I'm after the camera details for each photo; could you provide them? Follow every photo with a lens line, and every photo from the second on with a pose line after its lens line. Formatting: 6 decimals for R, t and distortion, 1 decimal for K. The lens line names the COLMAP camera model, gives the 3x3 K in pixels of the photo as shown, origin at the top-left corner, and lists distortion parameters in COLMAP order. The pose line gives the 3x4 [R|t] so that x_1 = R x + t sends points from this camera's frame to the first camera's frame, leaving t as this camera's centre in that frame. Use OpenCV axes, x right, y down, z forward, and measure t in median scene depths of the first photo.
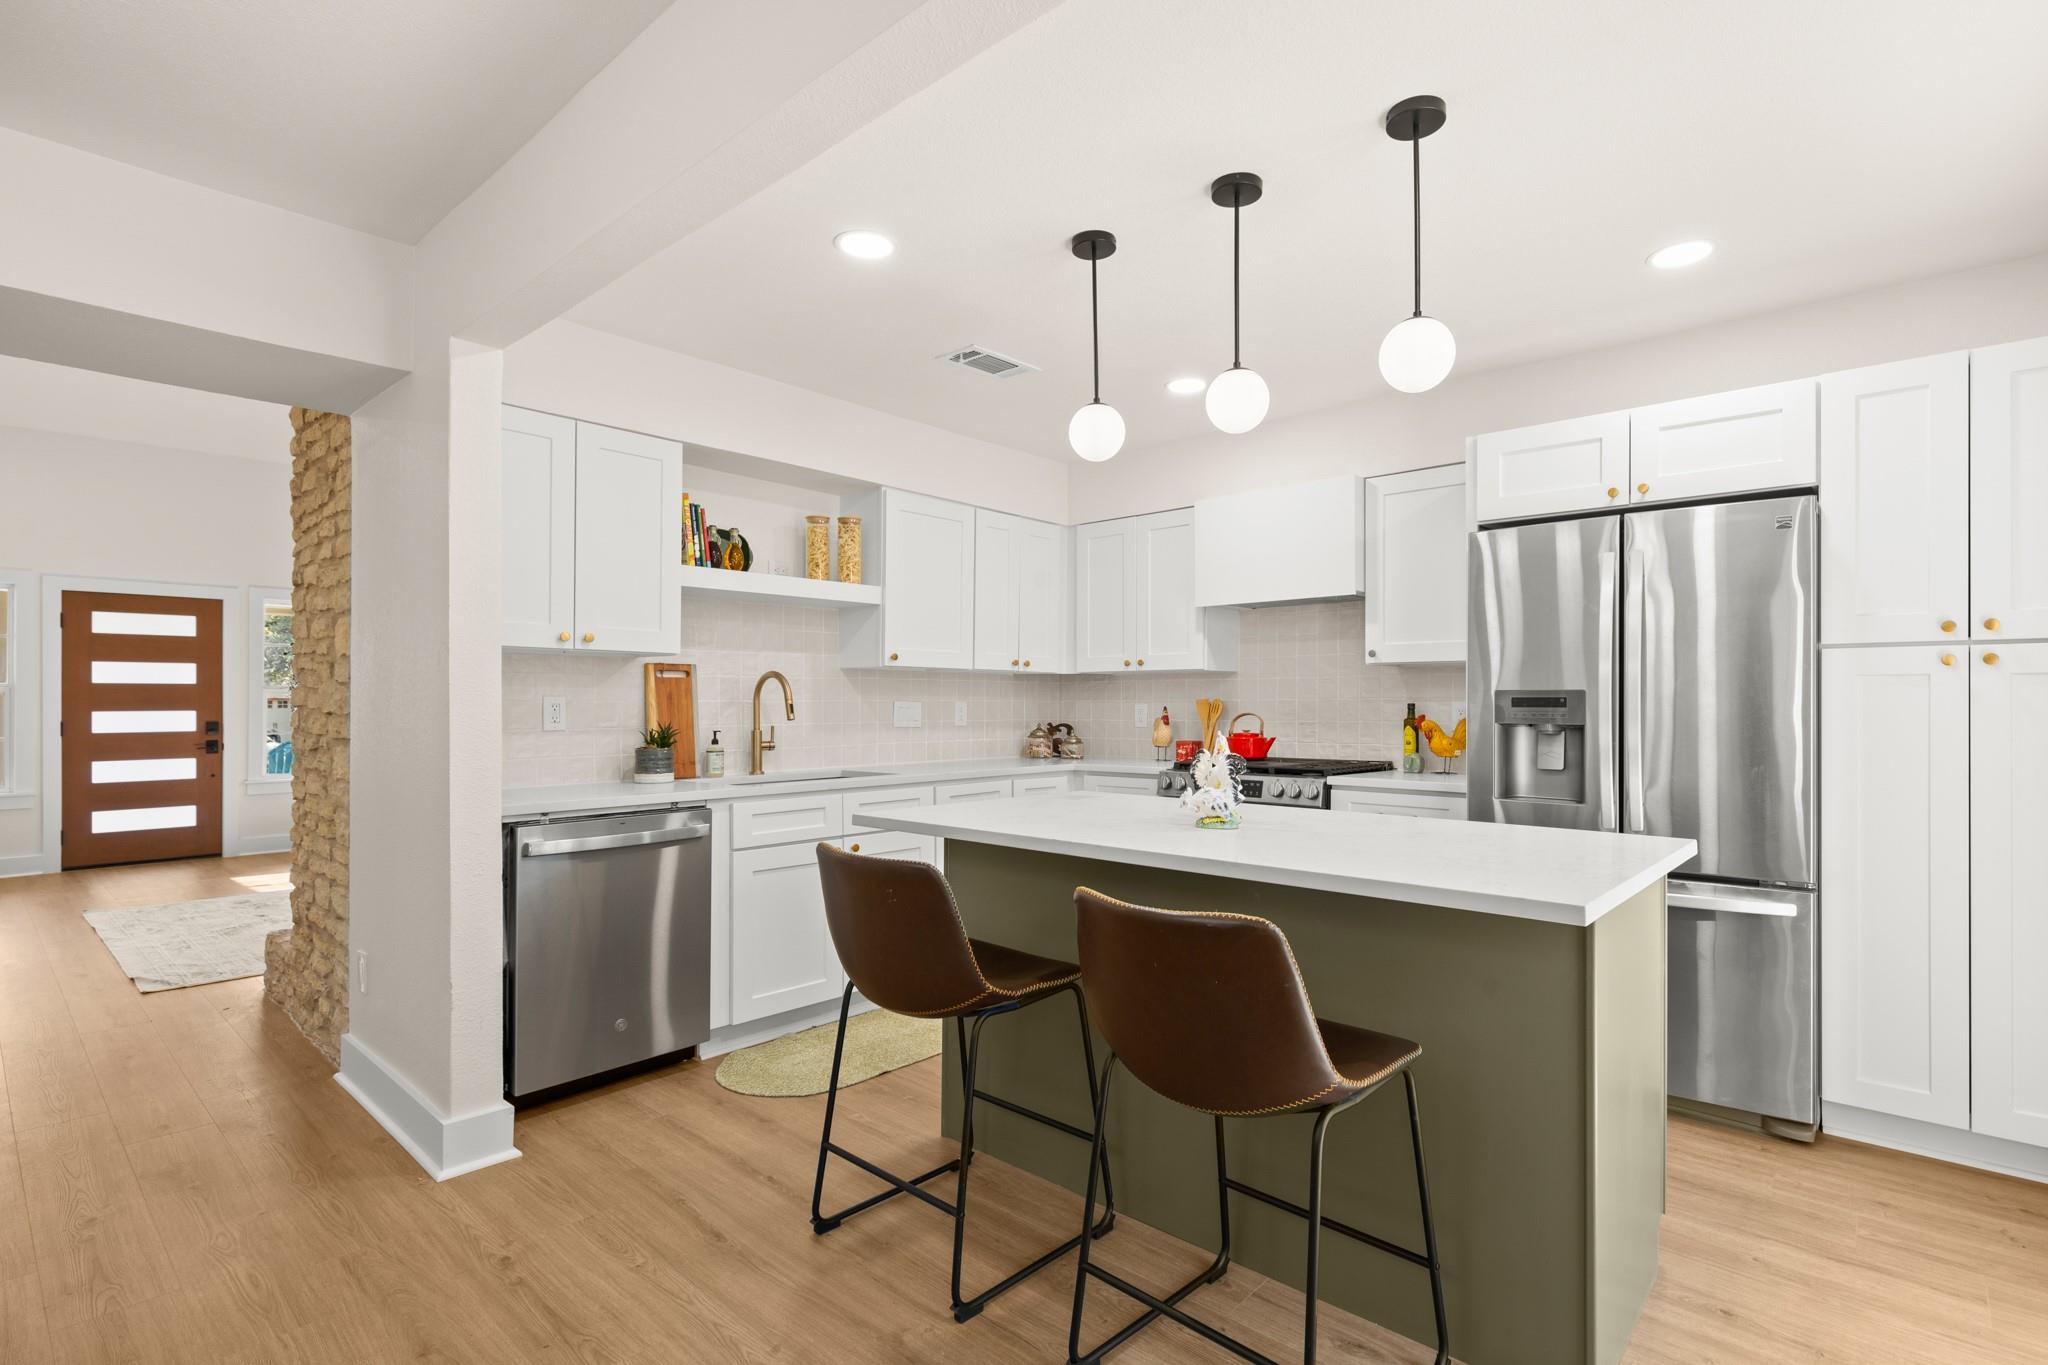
lens RADIAL K [[988.3, 0, 1028.3], [0, 988.3, 691.7], [0, 0, 1]] dist [0.010591, 0.000221]
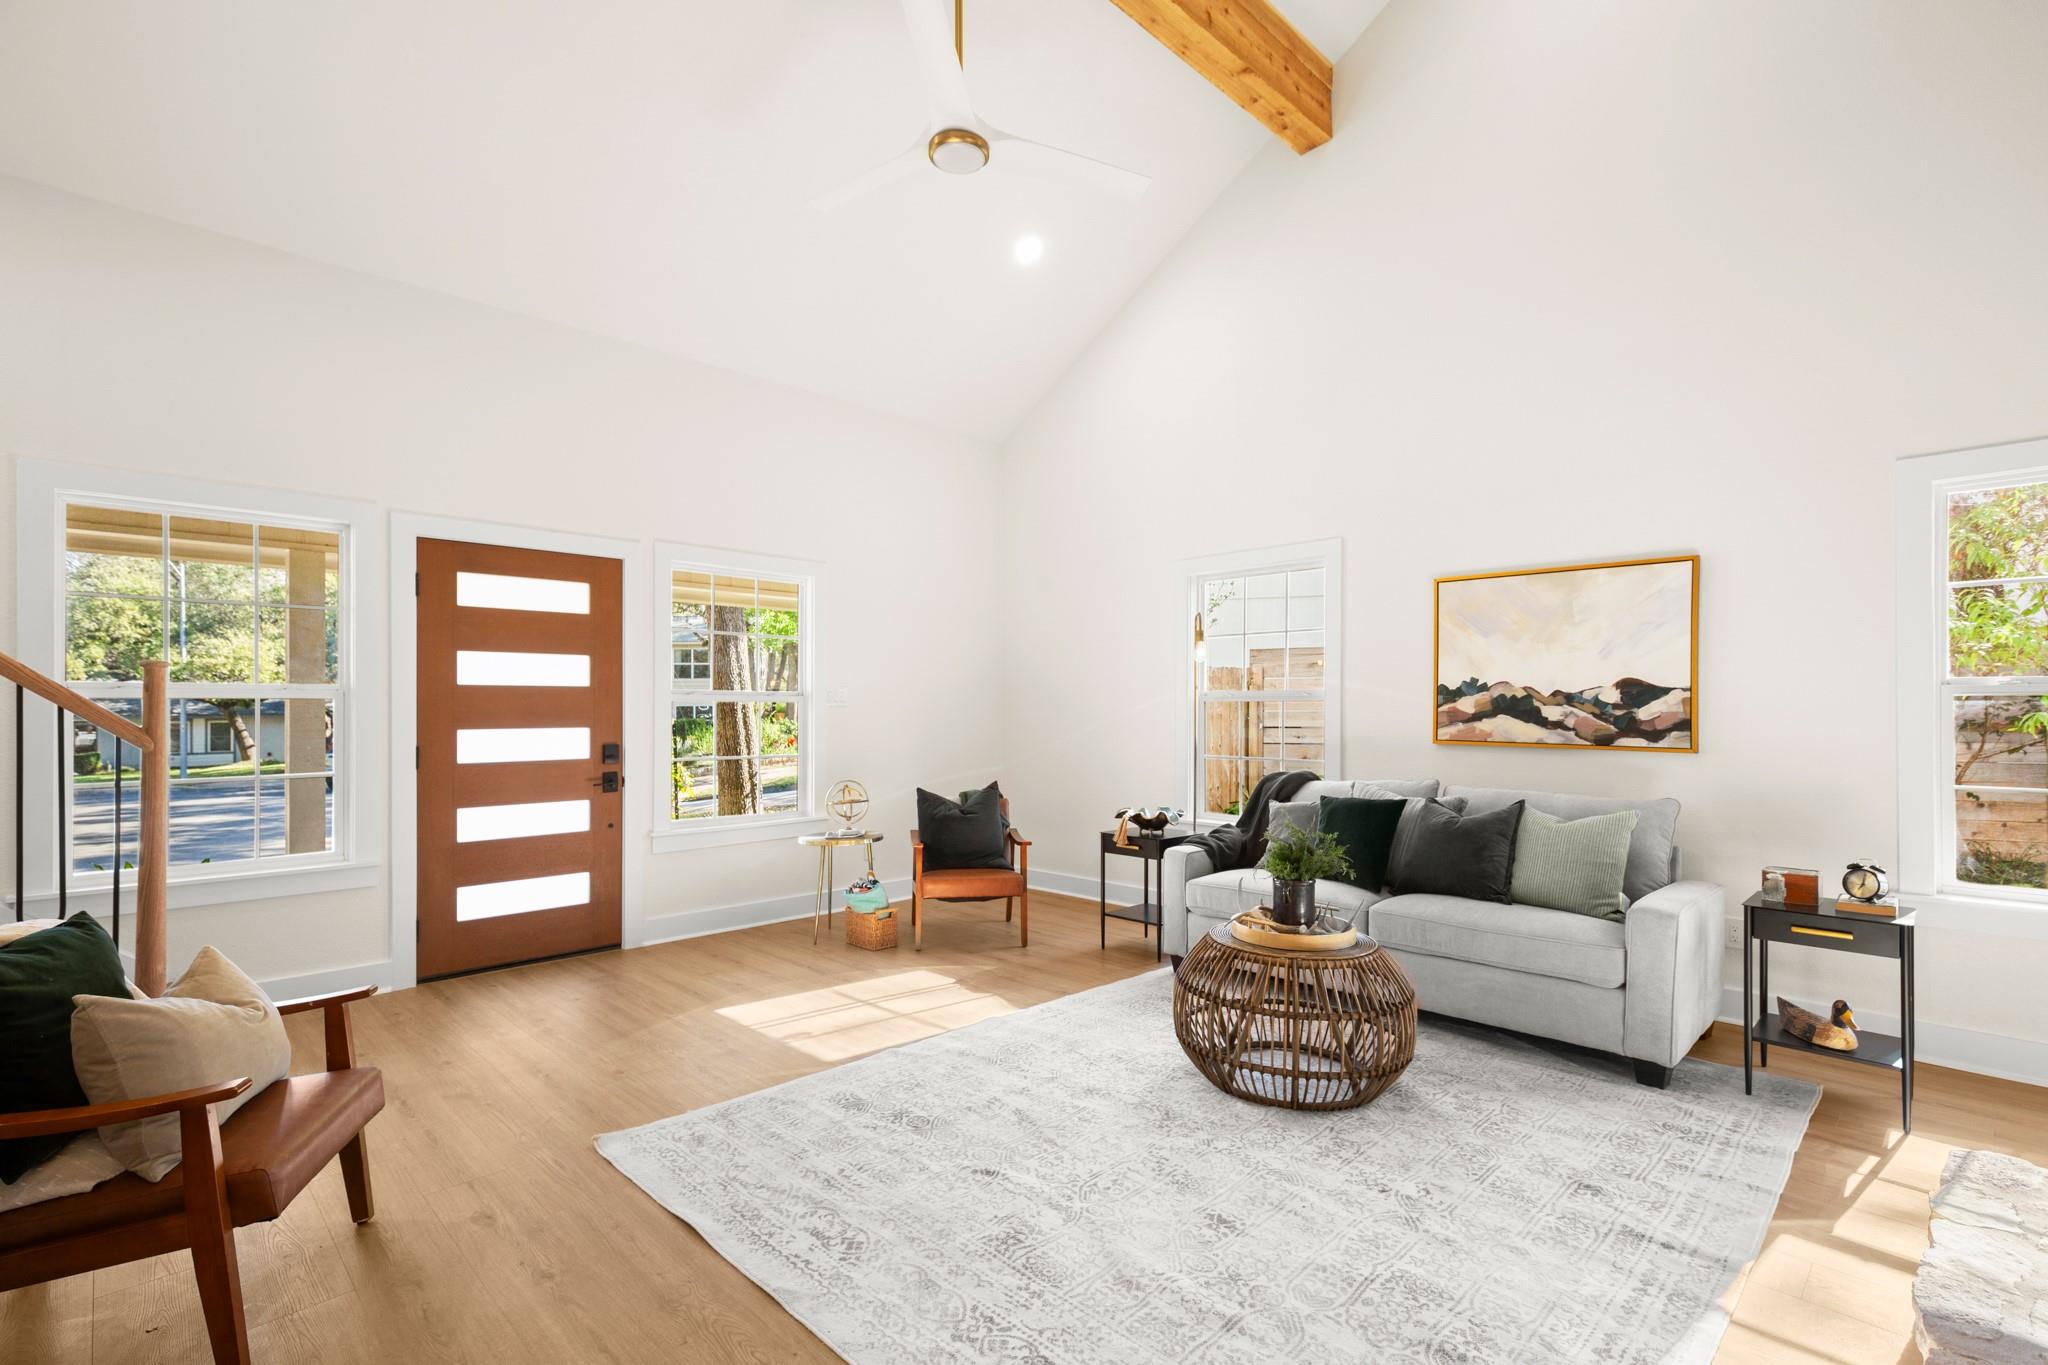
lens RADIAL K [[935.2, 0, 1033.9], [0, 935.2, 700.7], [0, 0, 1]] dist [0.017875, -0.000029]
pose [[0.999034, 0.000753, -0.043945, -0.534878], [-0.000729, 1.000000, 0.000576, 0.000792], [0.043945, -0.000543, 0.999034, 0.409162]]
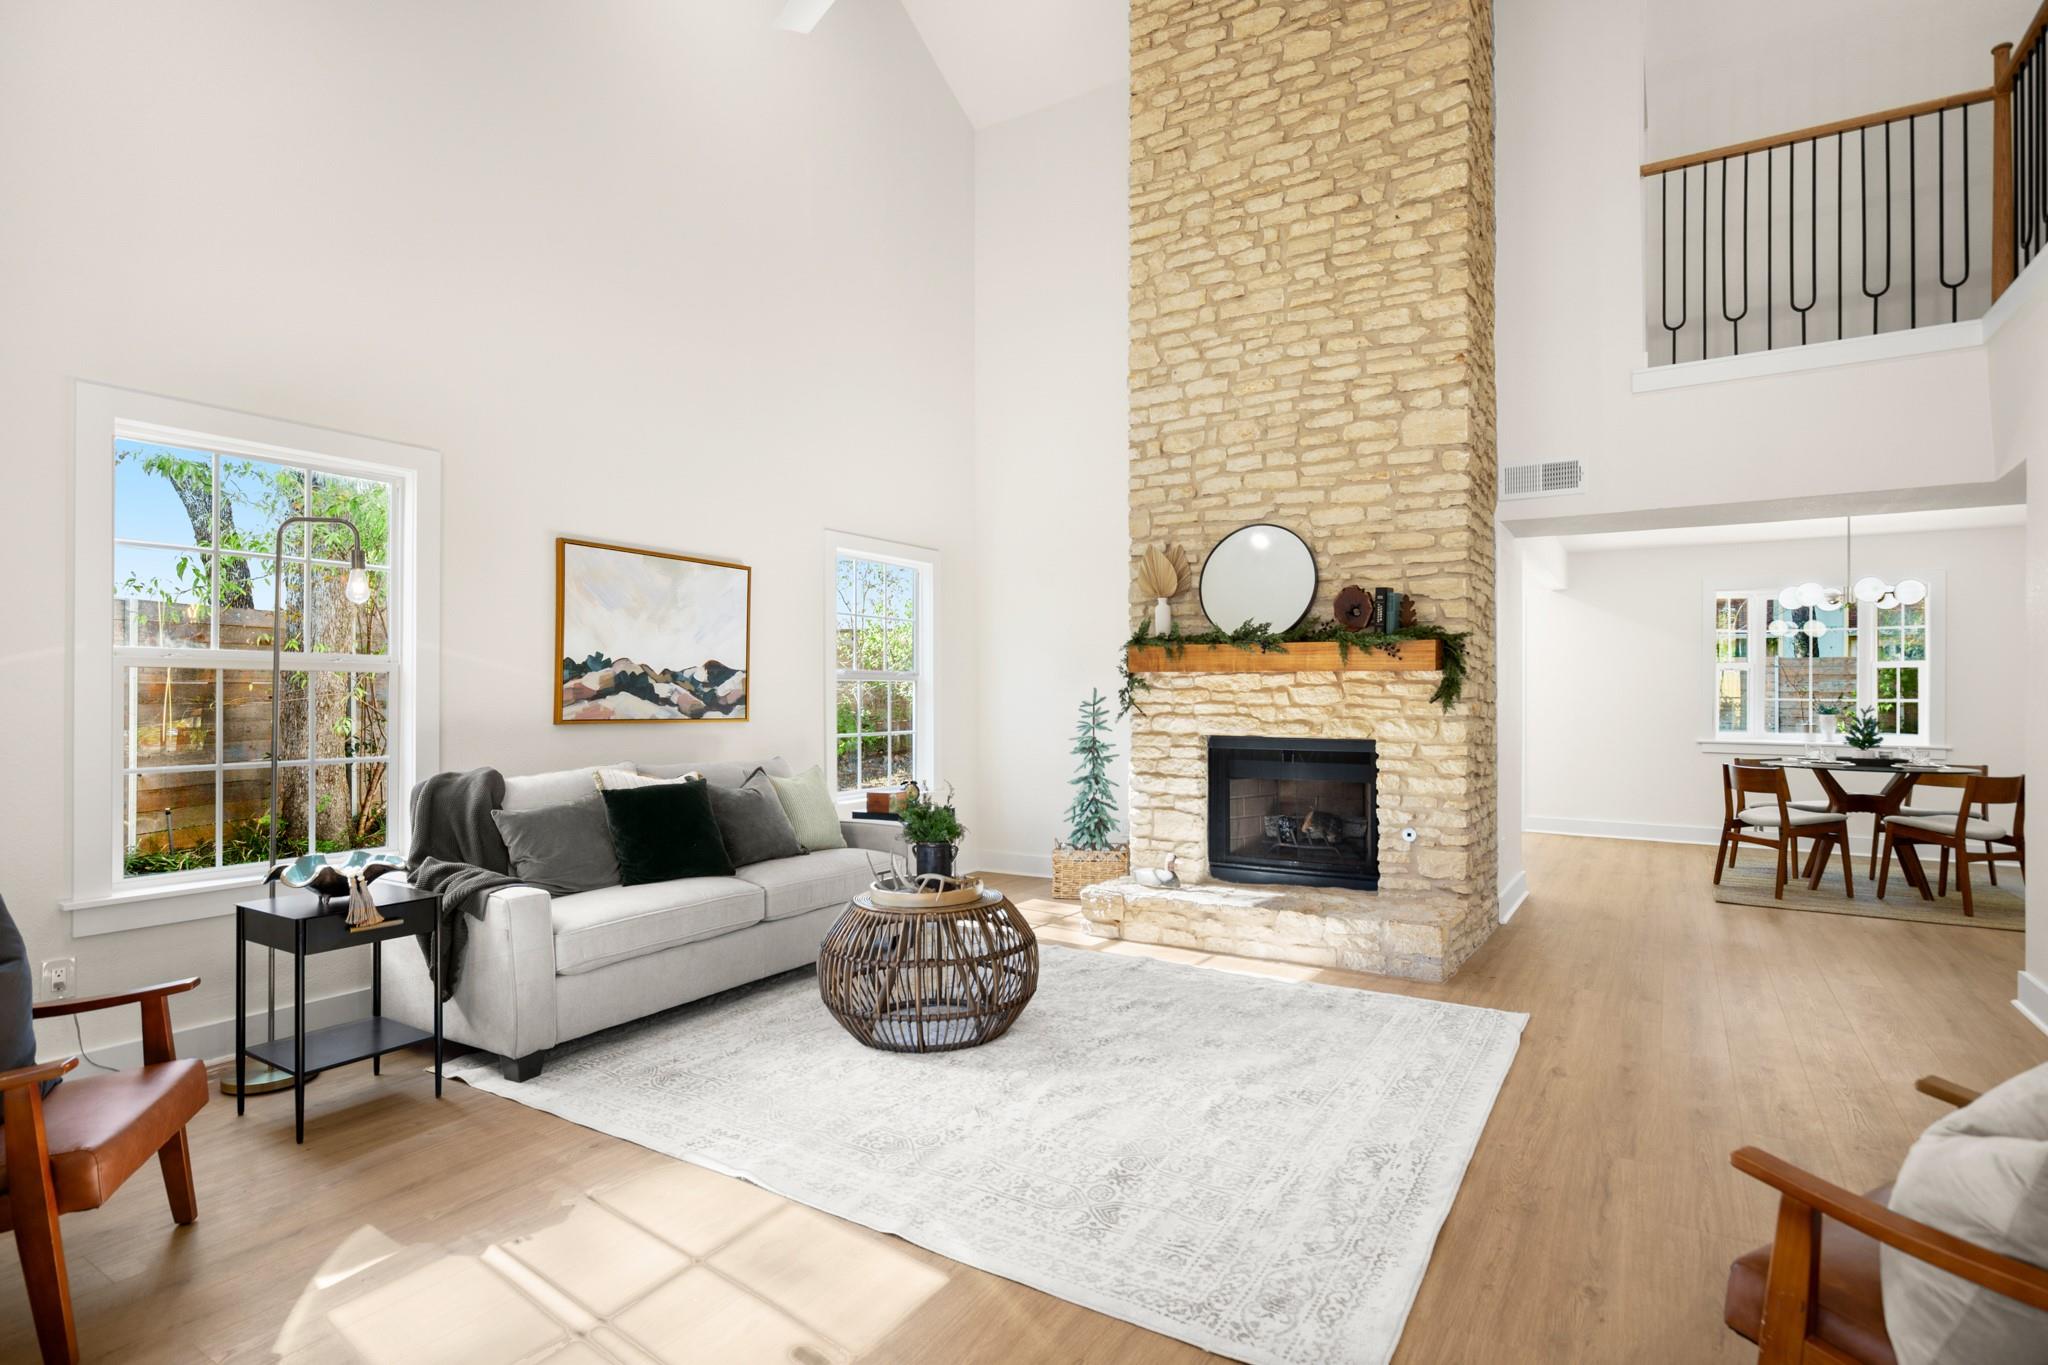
lens RADIAL K [[1012.6, 0, 1033.7], [0, 1012.6, 690.3], [0, 0, 1]] dist [0.000392, -0.001822]
pose [[-0.178711, 0.004942, 0.983889, -0.924249], [-0.013047, 0.999888, -0.007392, 0.010111], [-0.983815, -0.014158, -0.178626, 0.868861]]
